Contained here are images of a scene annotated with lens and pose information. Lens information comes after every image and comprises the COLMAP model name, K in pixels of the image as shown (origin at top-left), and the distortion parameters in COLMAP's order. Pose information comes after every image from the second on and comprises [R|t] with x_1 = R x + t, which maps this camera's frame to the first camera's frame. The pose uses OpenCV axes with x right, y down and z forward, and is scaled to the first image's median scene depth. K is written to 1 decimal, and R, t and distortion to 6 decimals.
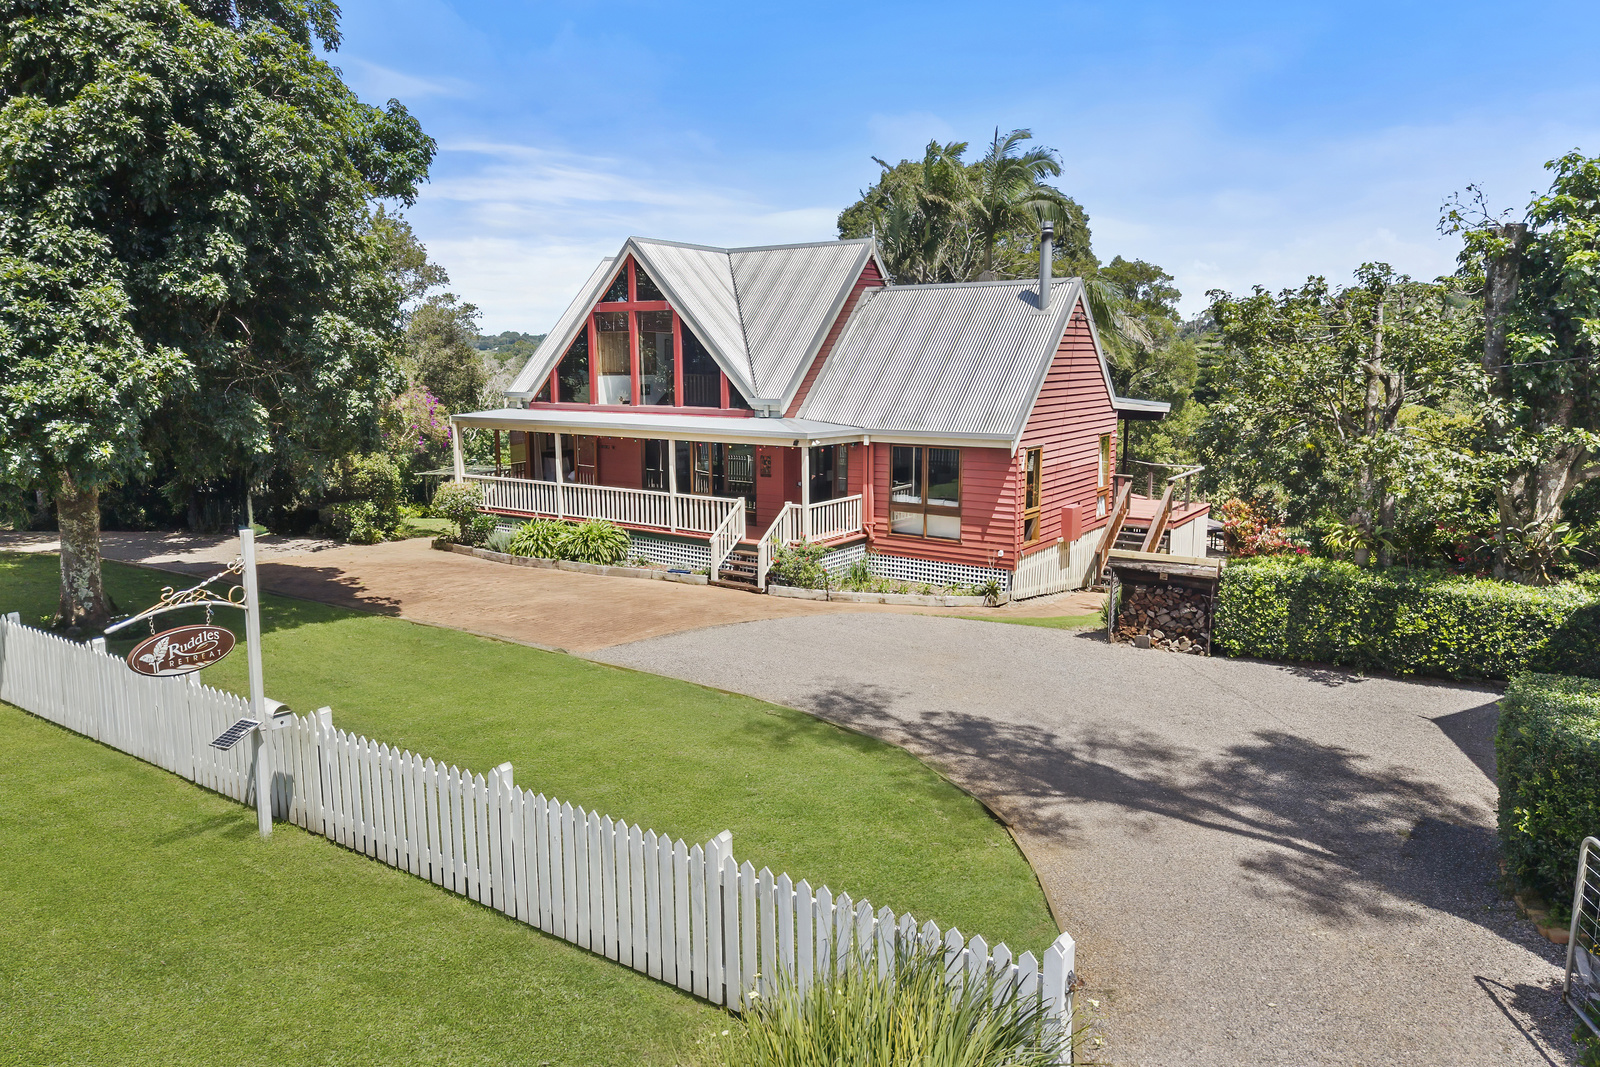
lens RADIAL K [[1084.2, 0, 787.5], [0, 1084.2, 484.6], [0, 0, 1]] dist [0.032123, -0.029874]
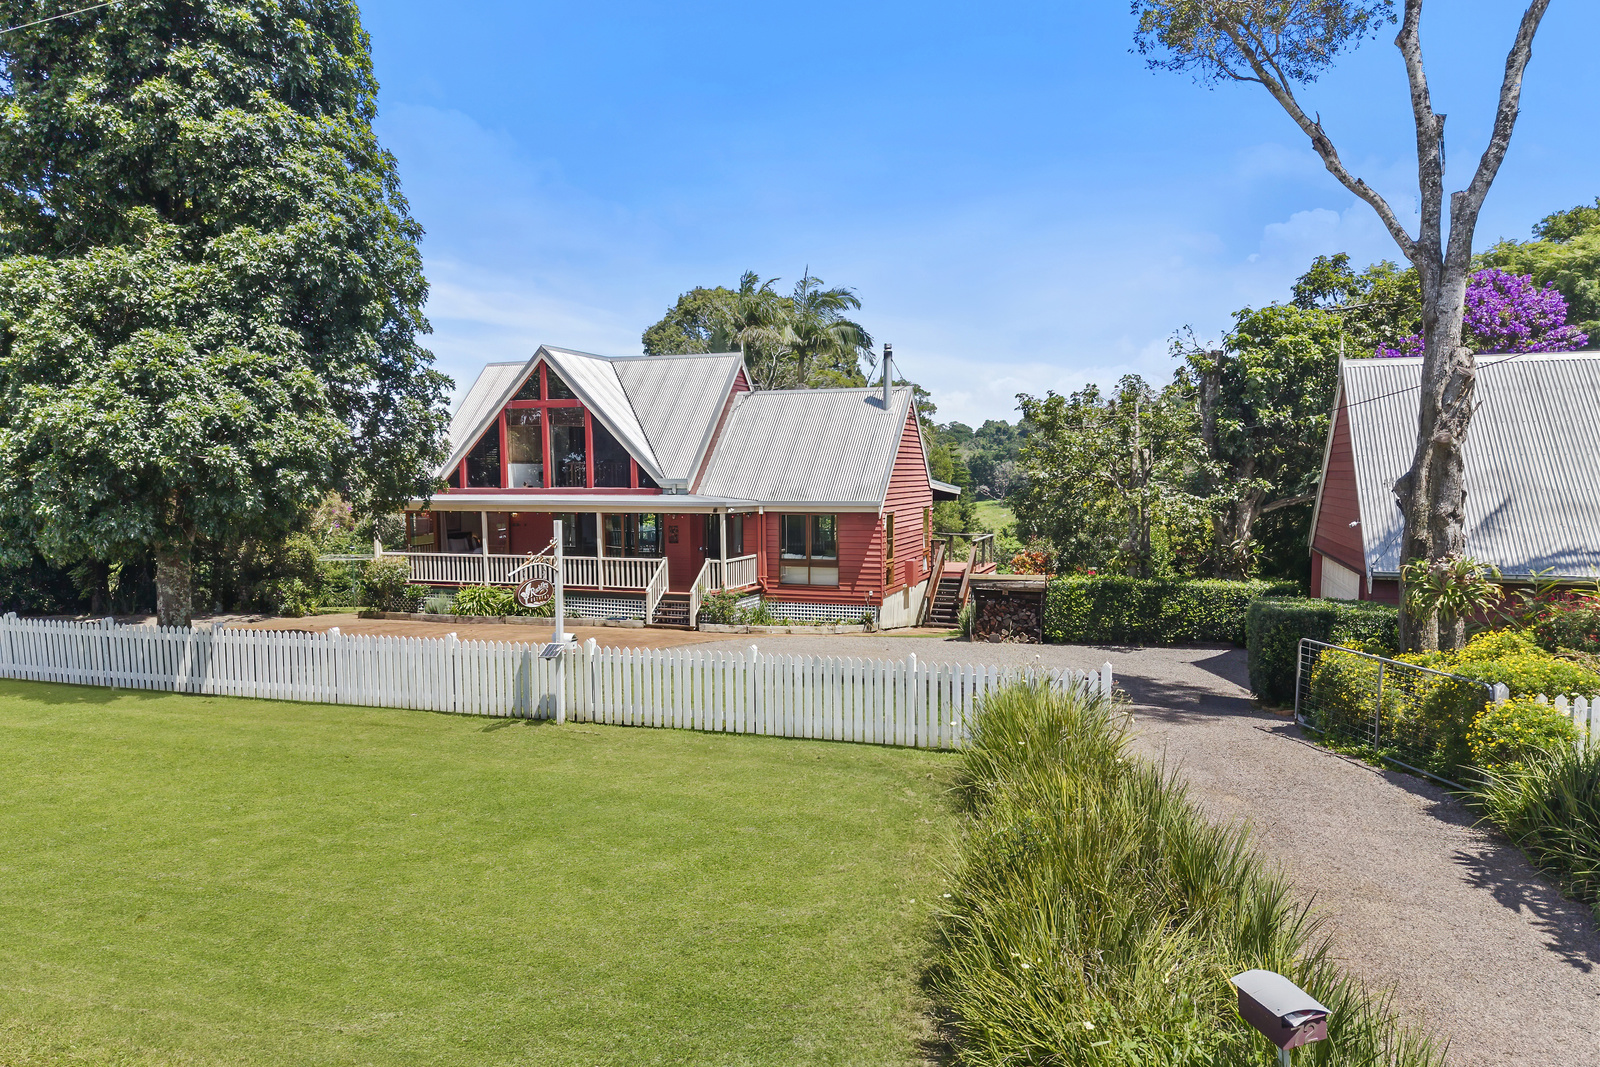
lens RADIAL K [[1084.2, 0, 791.2], [0, 1084.2, 540.6], [0, 0, 1]] dist [0.032123, -0.029874]
pose [[0.967743, -0.019736, 0.251165, -0.222536], [0.033916, 0.998058, -0.052255, 0.065327], [-0.249646, 0.059088, 0.966533, -0.237117]]
